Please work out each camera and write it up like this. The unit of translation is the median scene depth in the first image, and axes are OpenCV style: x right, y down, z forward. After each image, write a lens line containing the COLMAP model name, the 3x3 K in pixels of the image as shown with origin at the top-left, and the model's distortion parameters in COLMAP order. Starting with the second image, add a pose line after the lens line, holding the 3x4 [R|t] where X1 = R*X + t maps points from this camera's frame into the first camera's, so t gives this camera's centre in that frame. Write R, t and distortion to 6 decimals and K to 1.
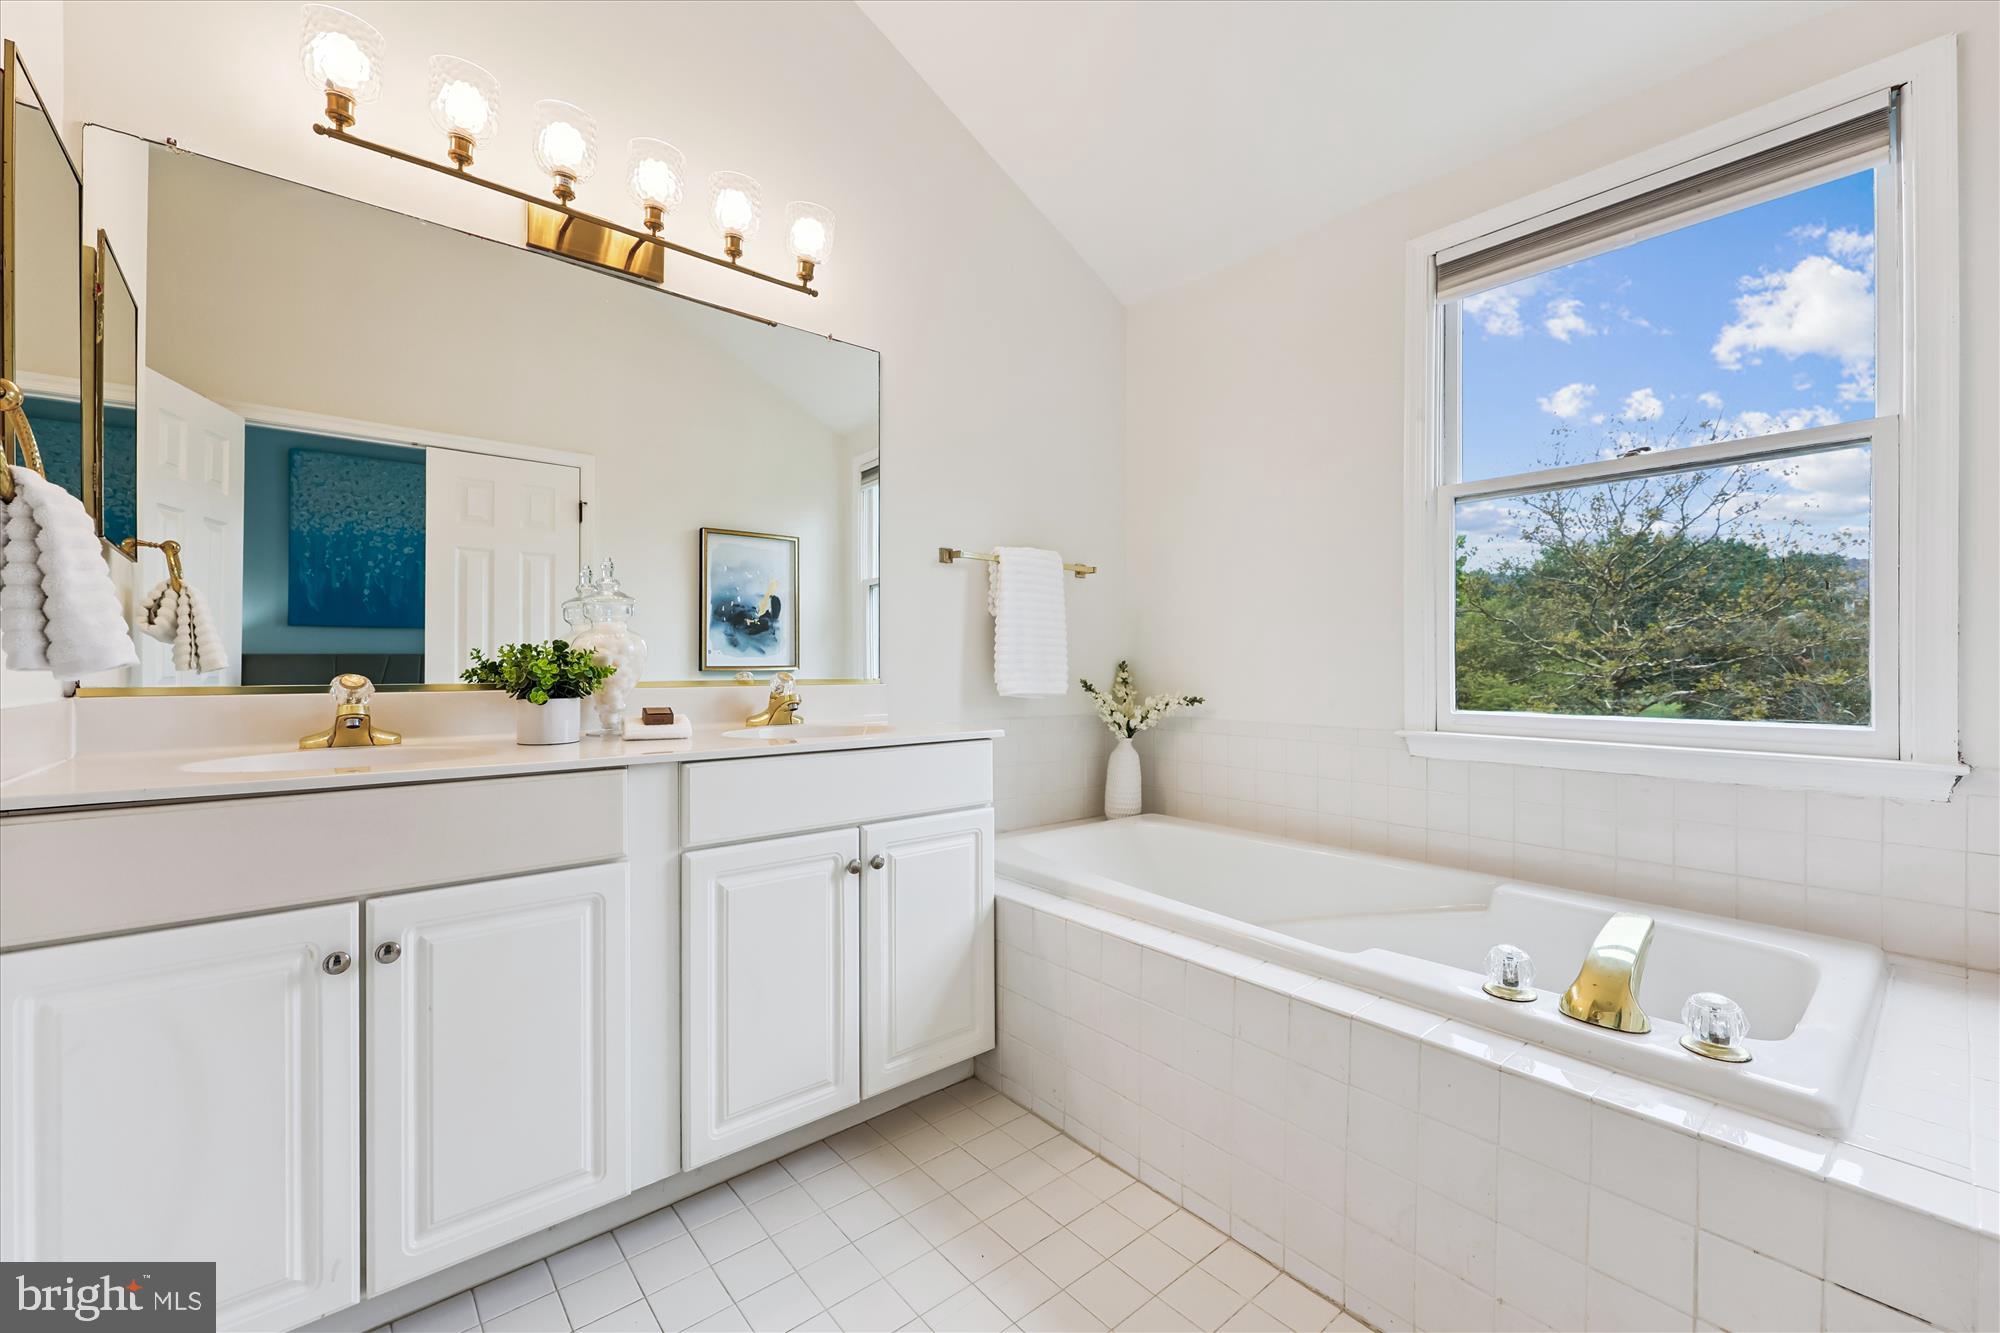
lens RADIAL K [[813.1, 0, 1012.6], [0, 813.1, 663.9], [0, 0, 1]] dist [-0.001986, -0.000168]
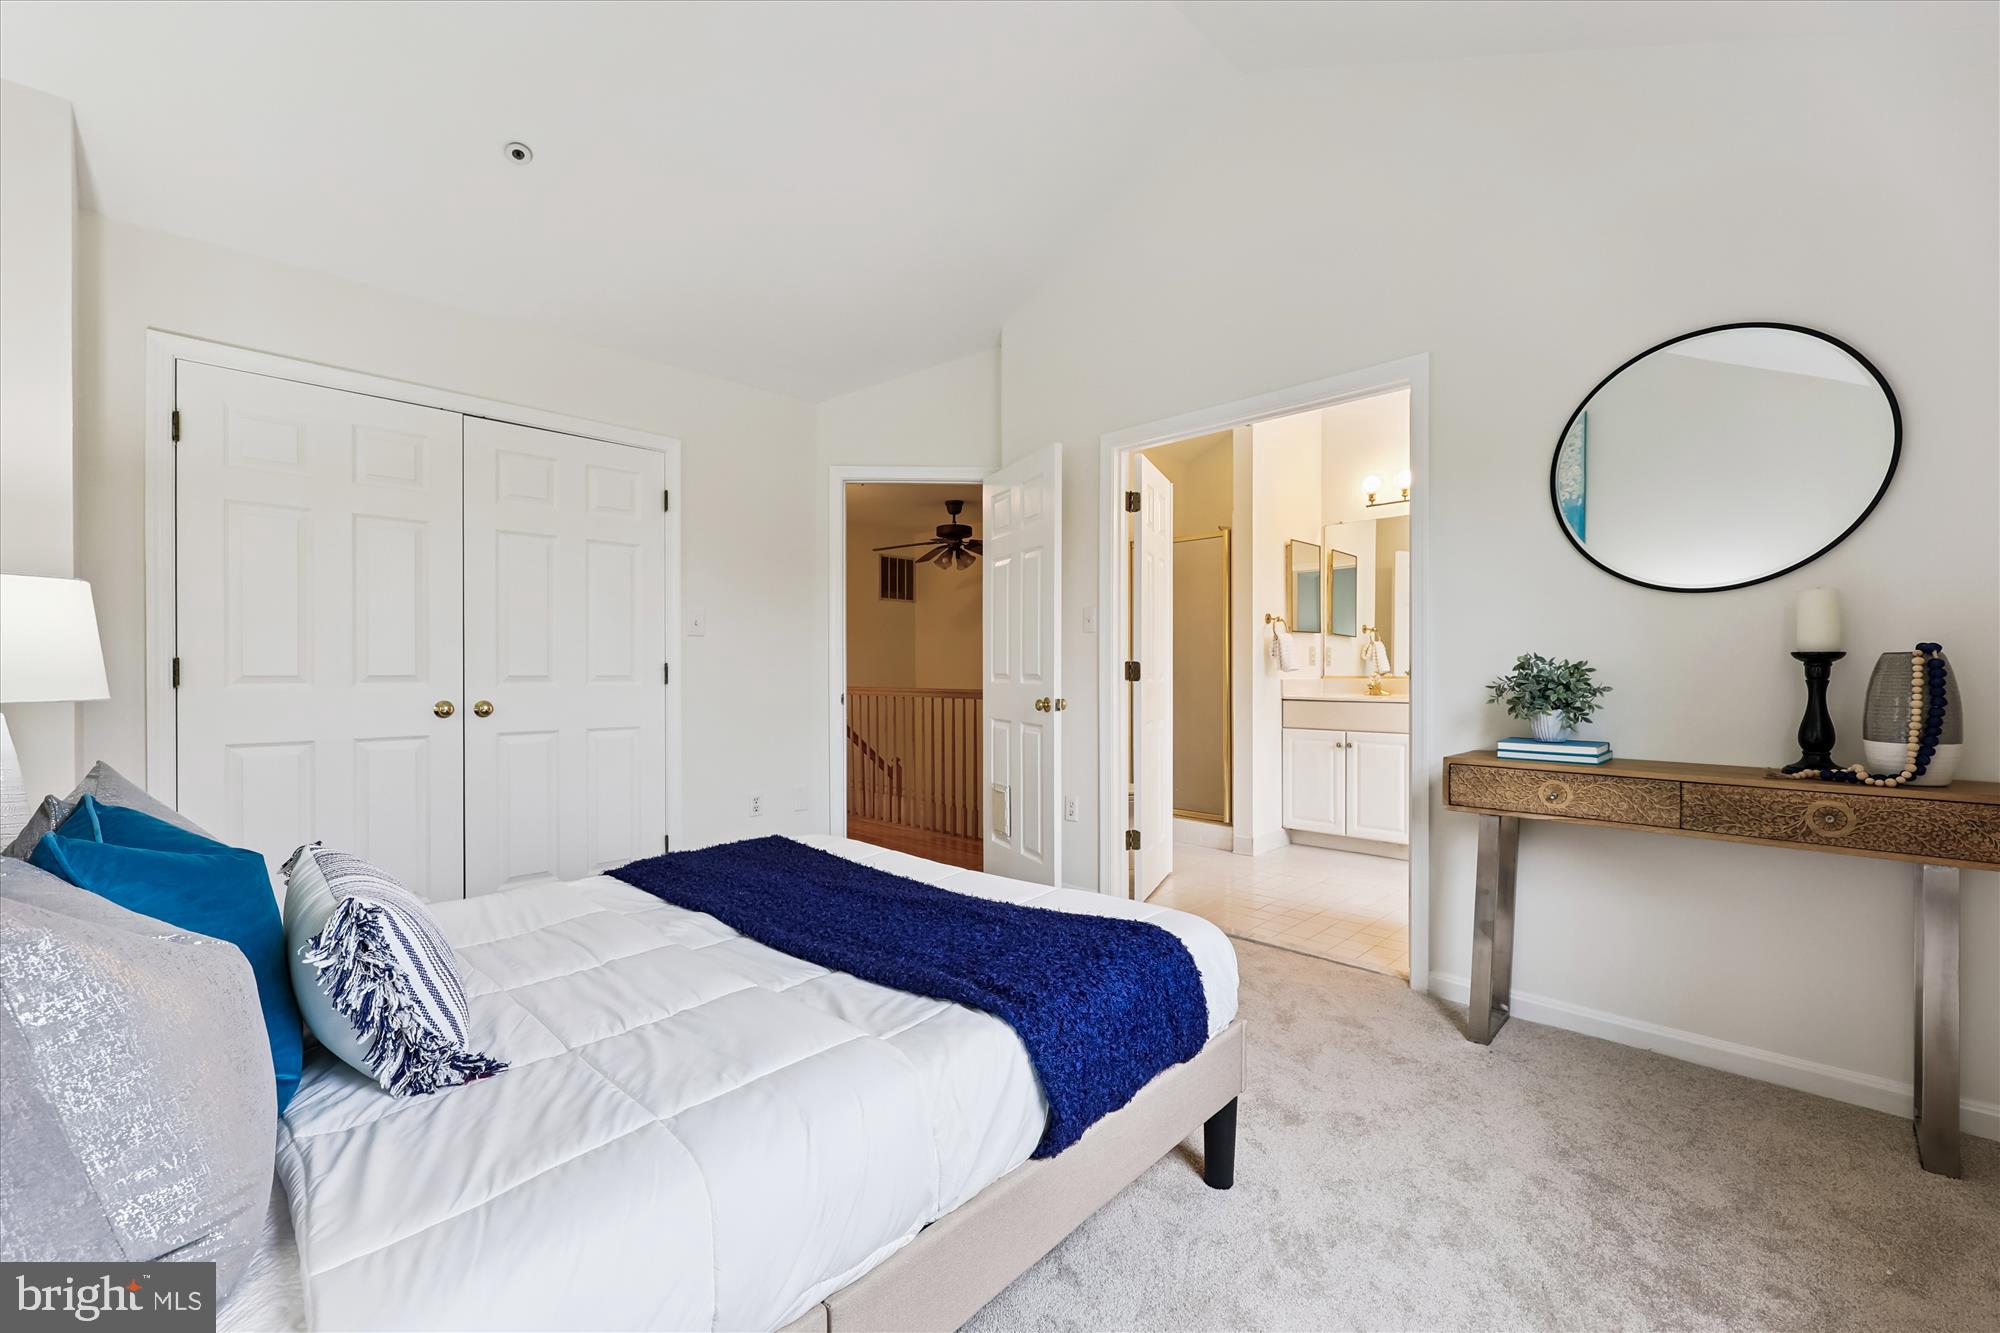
lens RADIAL K [[813.1, 0, 996.0], [0, 813.1, 672.8], [0, 0, 1]] dist [-0.001986, -0.000168]
pose [[0.072866, 0.005568, -0.997326, 1.992861], [0.001596, 0.999982, 0.005699, -0.006340], [0.997340, -0.002007, 0.072856, -0.634996]]
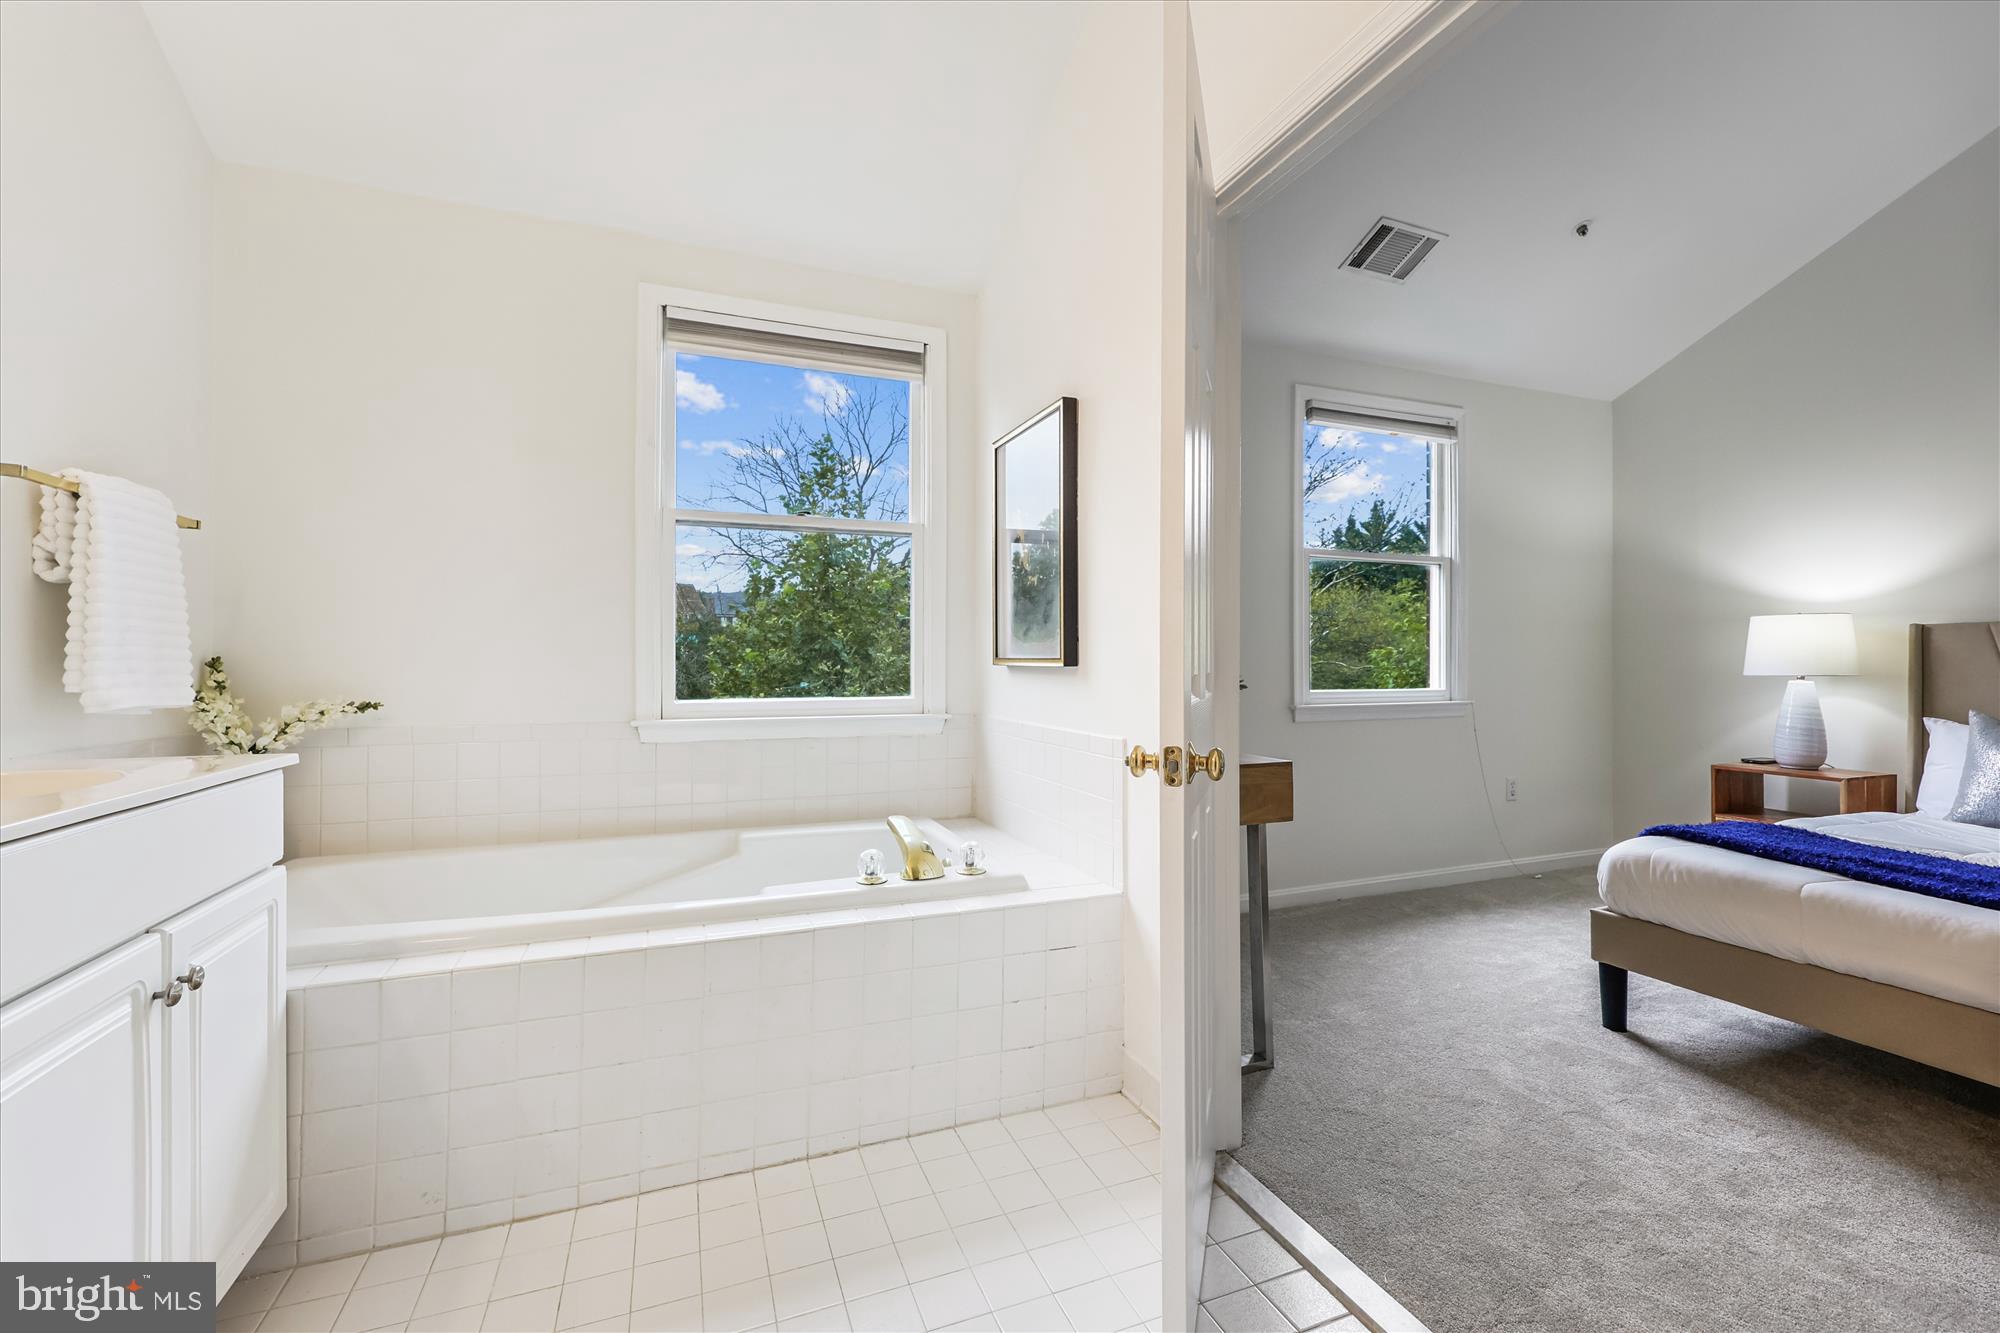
lens RADIAL K [[813.1, 0, 1014.2], [0, 813.1, 661.8], [0, 0, 1]] dist [-0.001986, -0.000168]
pose [[0.325000, -0.000003, 0.945714, -0.541719], [0.000975, 0.999999, -0.000332, 0.002693], [-0.945713, 0.001030, 0.325000, 0.202285]]
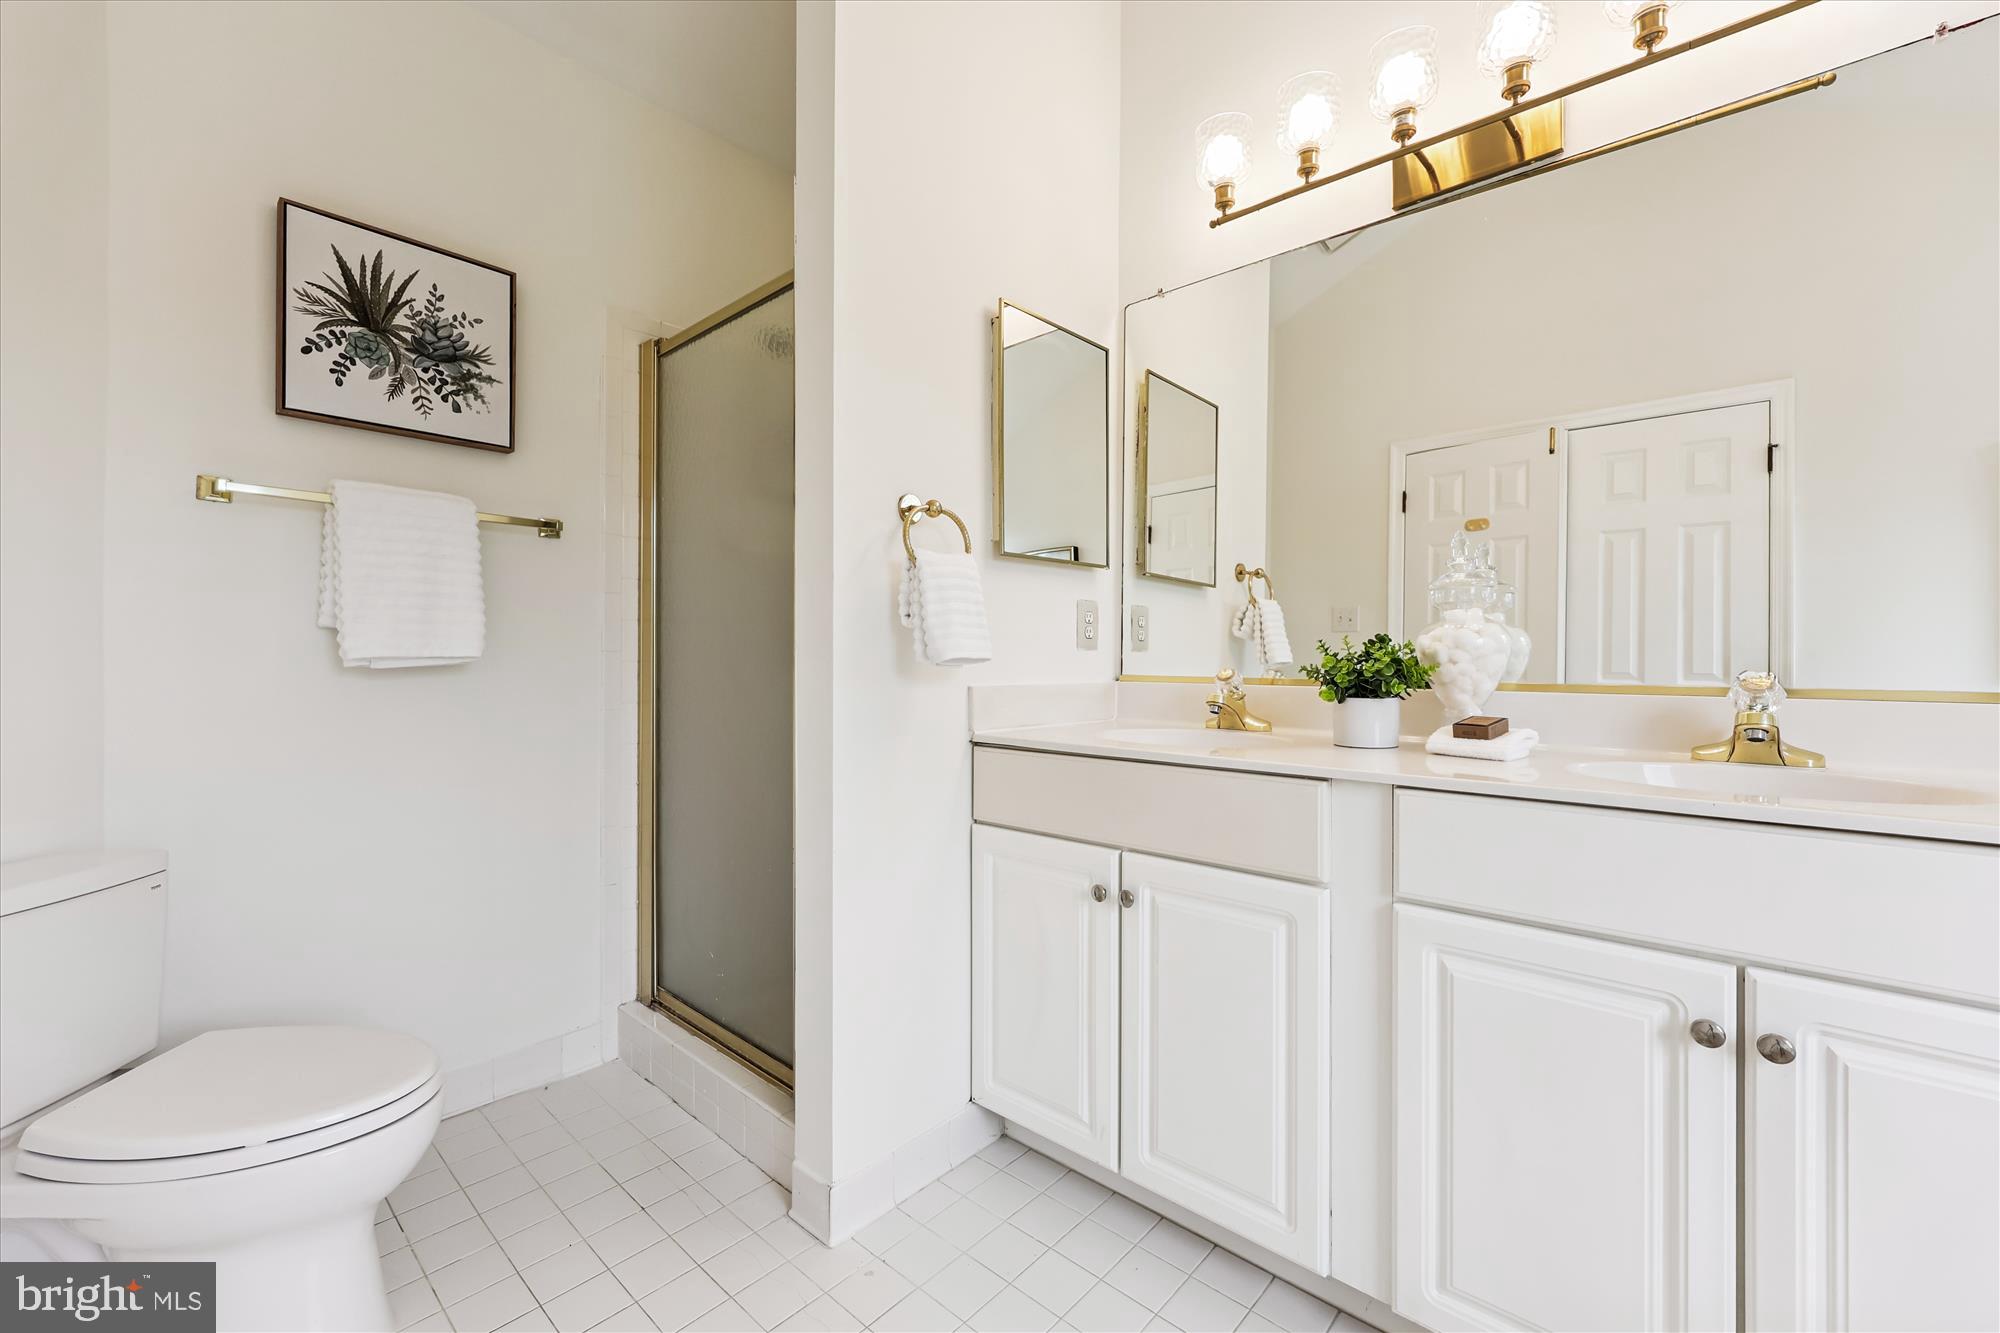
lens RADIAL K [[813.1, 0, 1002.9], [0, 813.1, 657.0], [0, 0, 1]] dist [-0.001986, -0.000168]
pose [[0.128845, -0.000439, -0.991665, 0.278707], [-0.002362, 0.999997, -0.000750, -0.001748], [0.991662, 0.002439, 0.128844, 0.453450]]
